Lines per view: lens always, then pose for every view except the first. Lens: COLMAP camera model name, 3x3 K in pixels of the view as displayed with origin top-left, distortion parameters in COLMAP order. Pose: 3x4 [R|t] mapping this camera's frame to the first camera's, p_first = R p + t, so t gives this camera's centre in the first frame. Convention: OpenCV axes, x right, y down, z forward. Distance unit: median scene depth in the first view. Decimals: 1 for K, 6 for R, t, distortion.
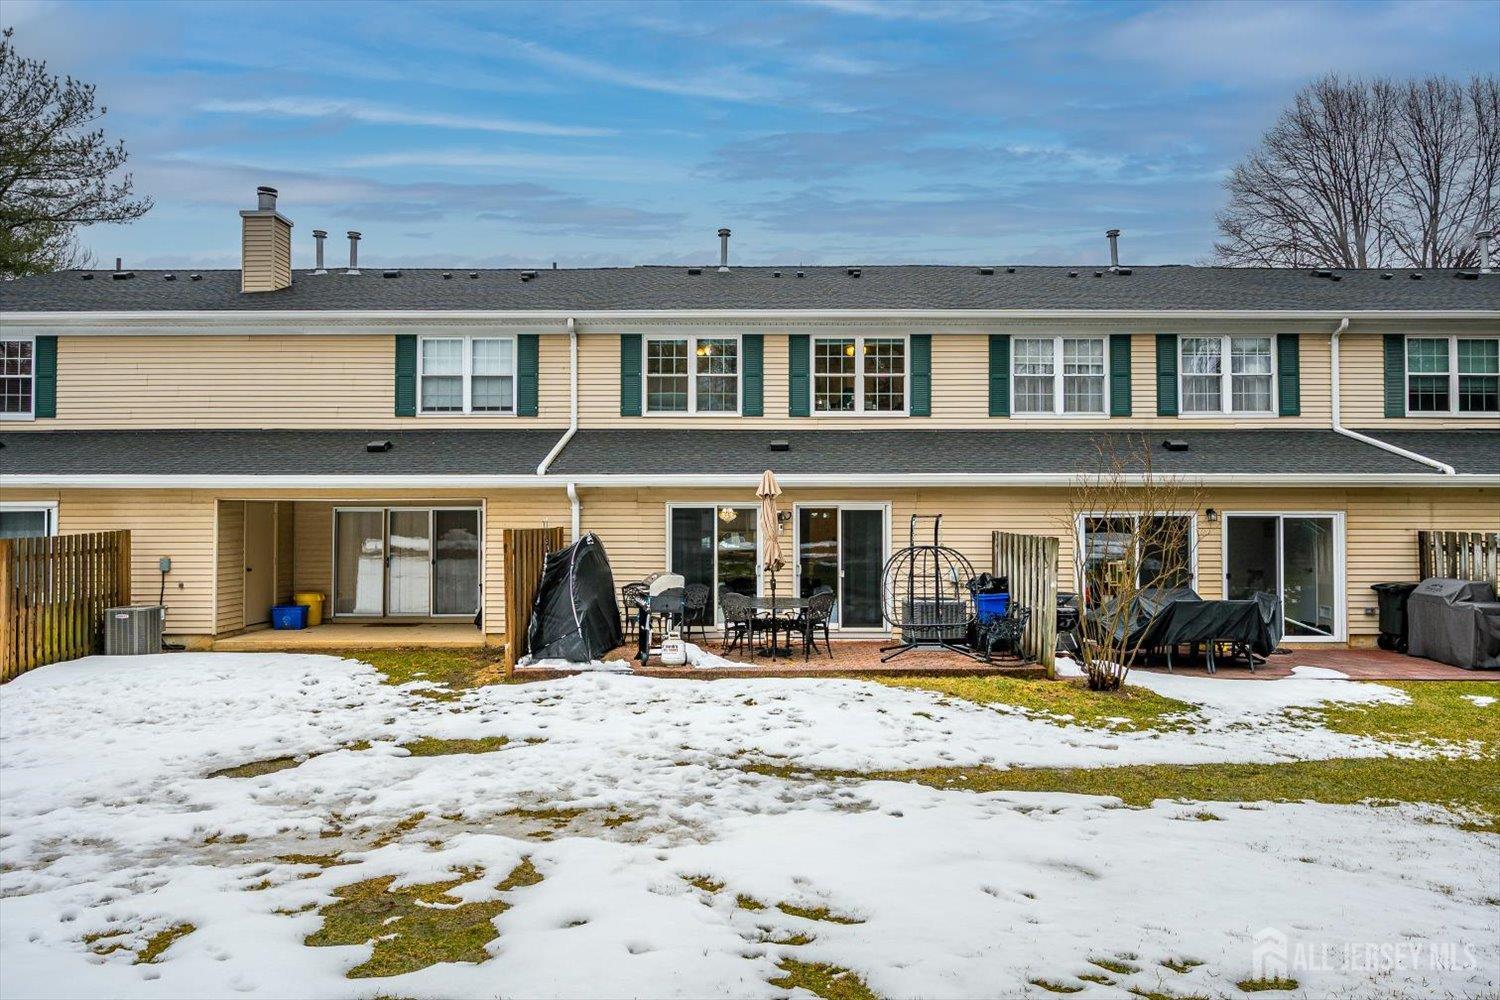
lens RADIAL K [[661.3, 0, 755.7], [0, 661.3, 507.9], [0, 0, 1]] dist [0.002429, 0.000391]
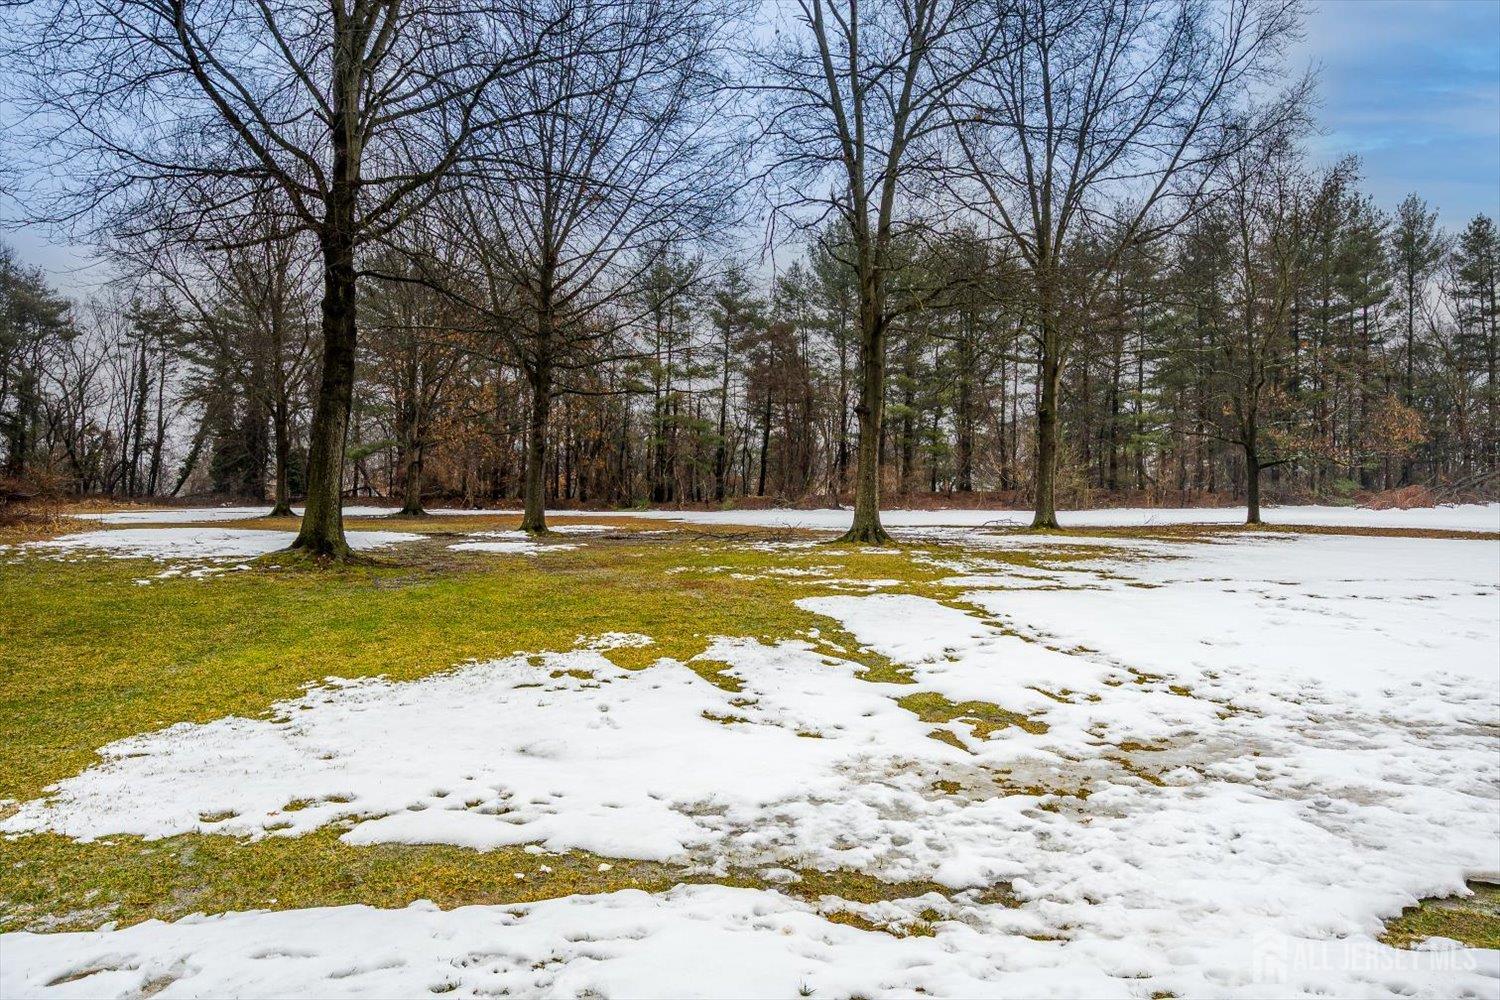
lens RADIAL K [[661.3, 0, 755.7], [0, 661.3, 507.9], [0, 0, 1]] dist [0.002429, 0.000391]
pose [[-0.980765, -0.002731, -0.195174, 0.251514], [0.001151, 0.999804, -0.019775, 0.090305], [0.195190, -0.019619, -0.980569, 1.892280]]
